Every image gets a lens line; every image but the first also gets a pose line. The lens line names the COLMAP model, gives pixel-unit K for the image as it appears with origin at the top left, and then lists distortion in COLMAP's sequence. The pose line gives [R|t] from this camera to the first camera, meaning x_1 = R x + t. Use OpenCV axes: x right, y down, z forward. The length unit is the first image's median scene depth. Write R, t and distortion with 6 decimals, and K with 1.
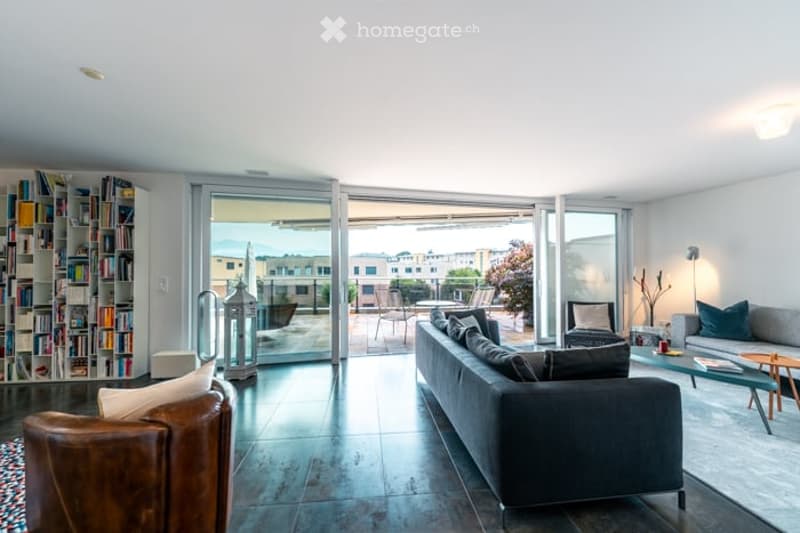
lens RADIAL K [[316.1, 0, 397.2], [0, 316.1, 267.8], [0, 0, 1]] dist [0.000707, 0.000082]
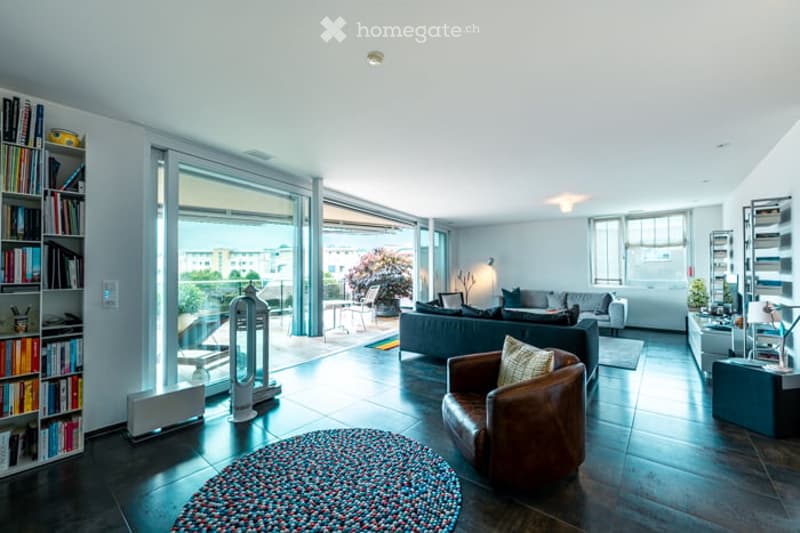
lens RADIAL K [[316.1, 0, 396.6], [0, 316.1, 268.1], [0, 0, 1]] dist [0.000707, 0.000082]
pose [[0.711705, 0.007533, 0.702438, -0.829468], [-0.003992, 0.999970, -0.006679, 0.004556], [-0.702467, 0.001949, 0.711713, 0.152006]]
